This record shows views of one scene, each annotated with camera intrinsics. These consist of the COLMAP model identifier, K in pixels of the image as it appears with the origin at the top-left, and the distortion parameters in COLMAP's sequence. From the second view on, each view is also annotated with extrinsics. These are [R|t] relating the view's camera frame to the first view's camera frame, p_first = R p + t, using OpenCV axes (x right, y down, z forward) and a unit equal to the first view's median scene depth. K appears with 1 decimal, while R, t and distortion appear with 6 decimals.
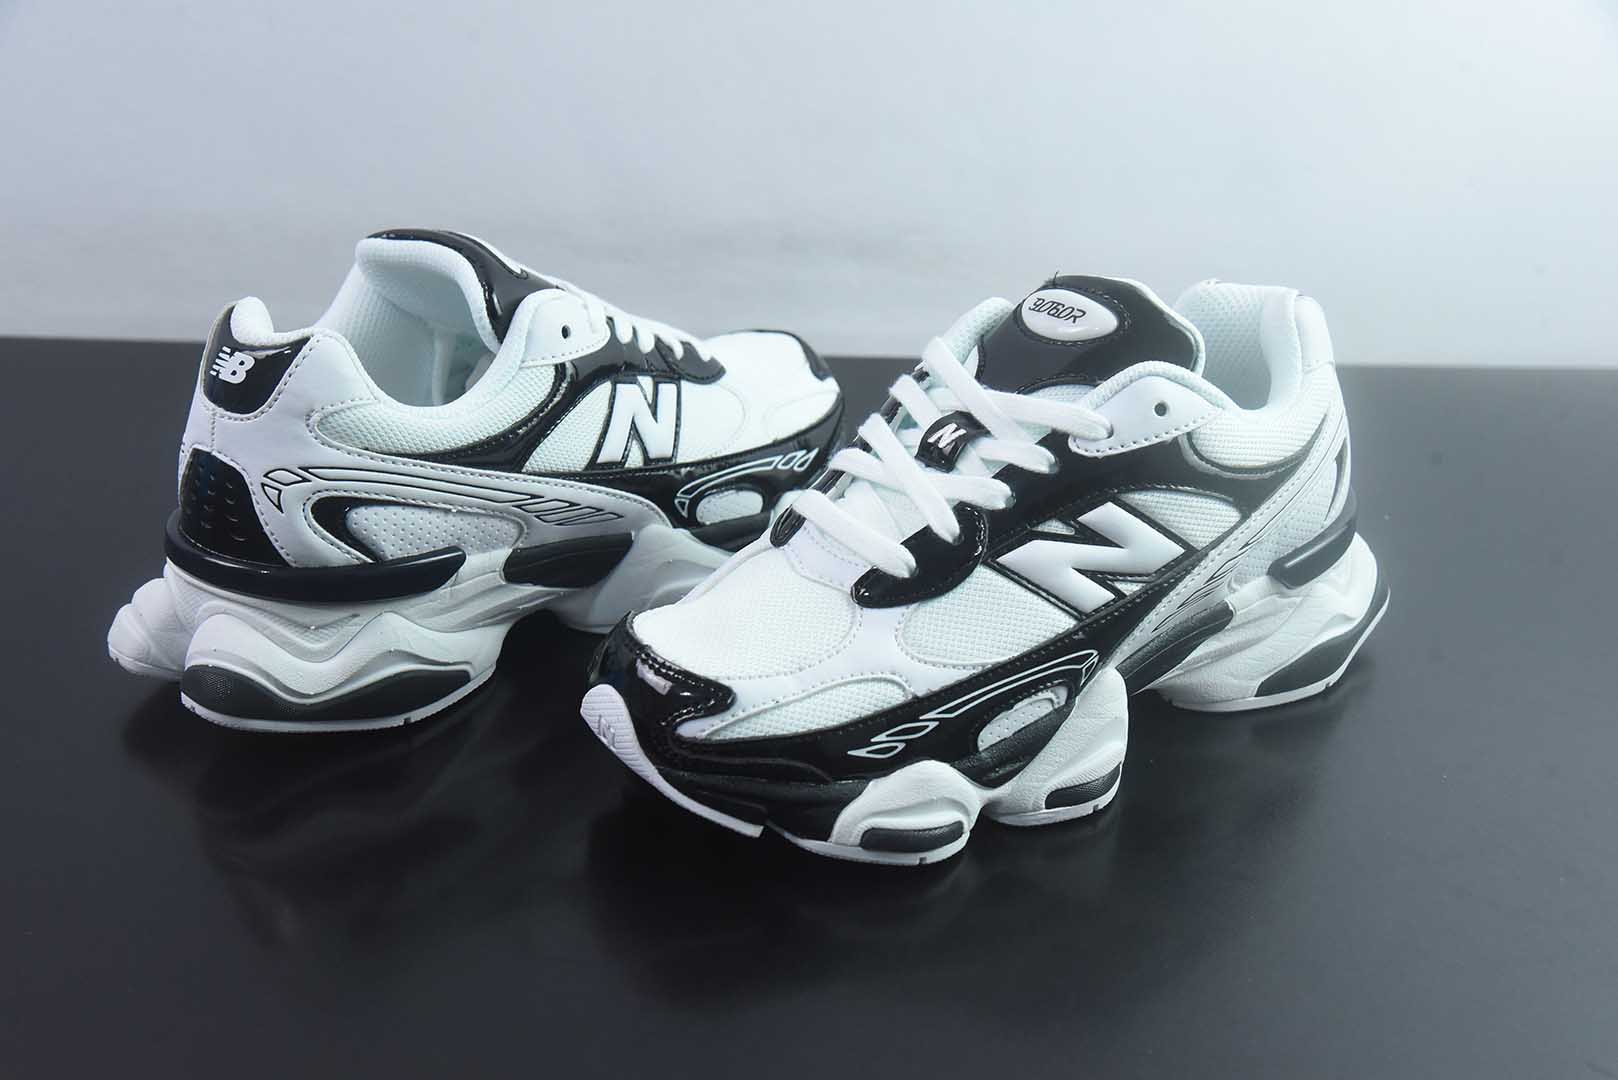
lens RADIAL K [[2358.0, 0, 810.0], [0, 2358.0, 538.4], [0, 0, 1]] dist [0.022384, 0.000000]
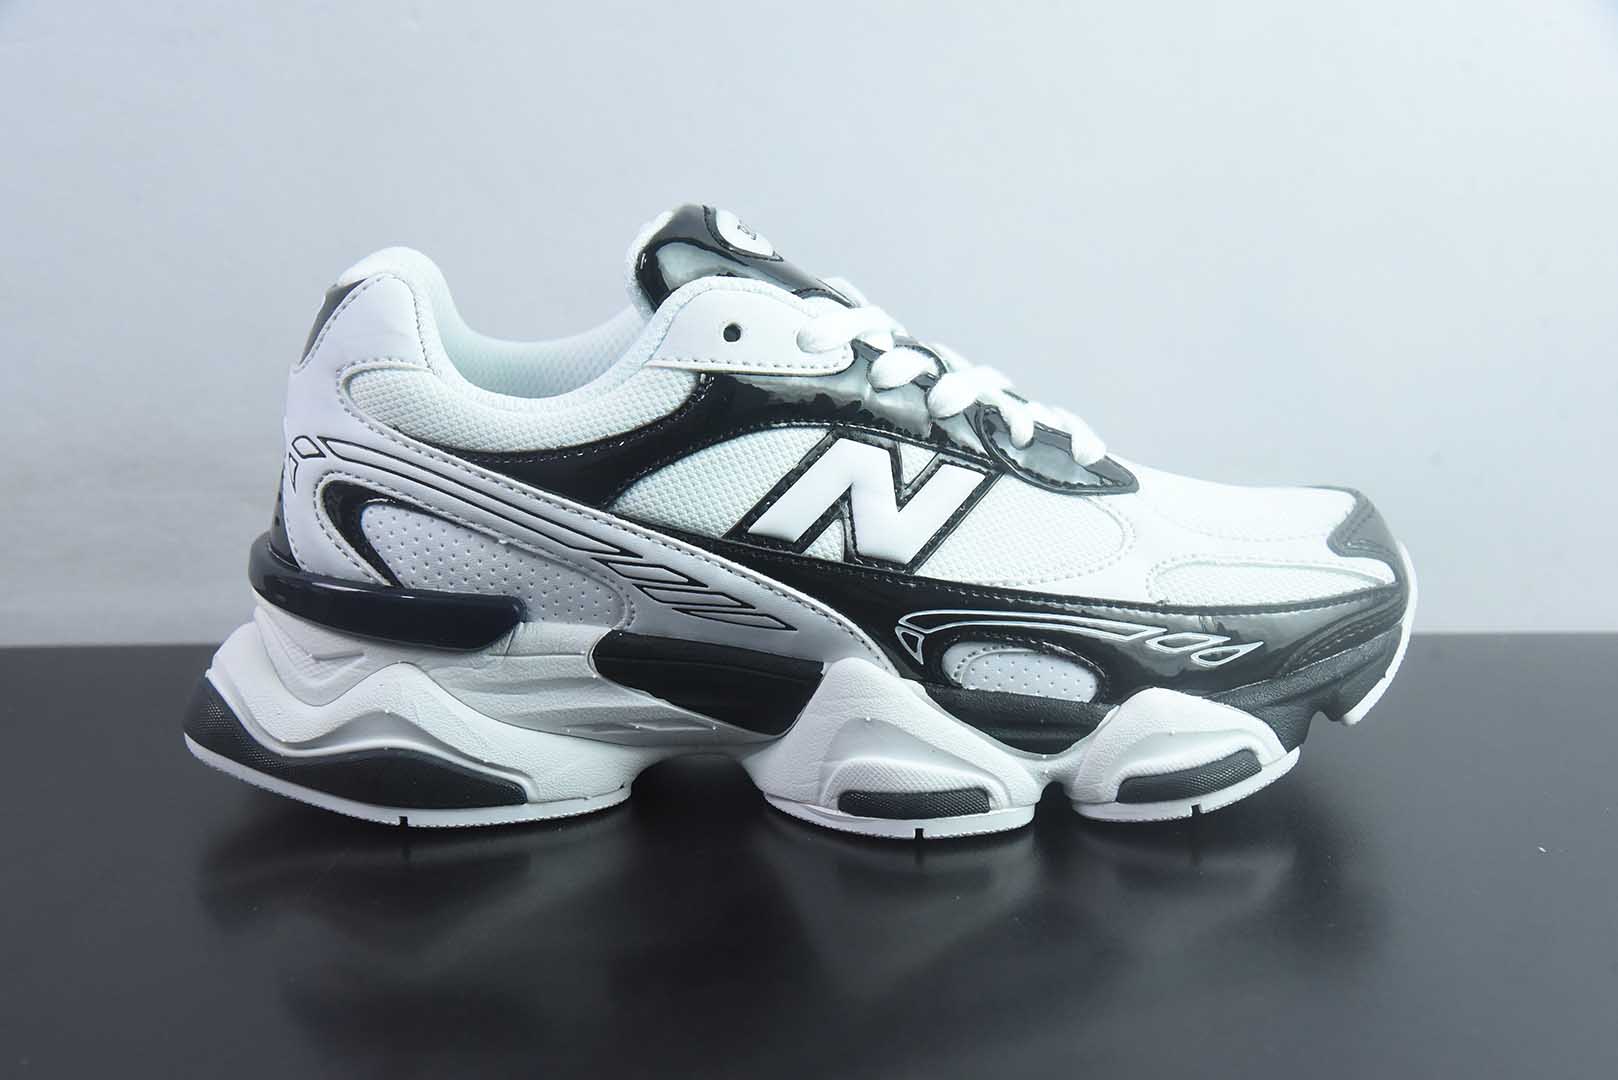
lens RADIAL K [[2358.0, 0, 807.7], [0, 2358.0, 542.4], [0, 0, 1]] dist [0.022384, 0.000000]
pose [[0.669244, 0.104369, -0.735676, 0.423412], [-0.268965, 0.956972, -0.108913, 0.040248], [0.692654, 0.270761, 0.668520, 0.568964]]
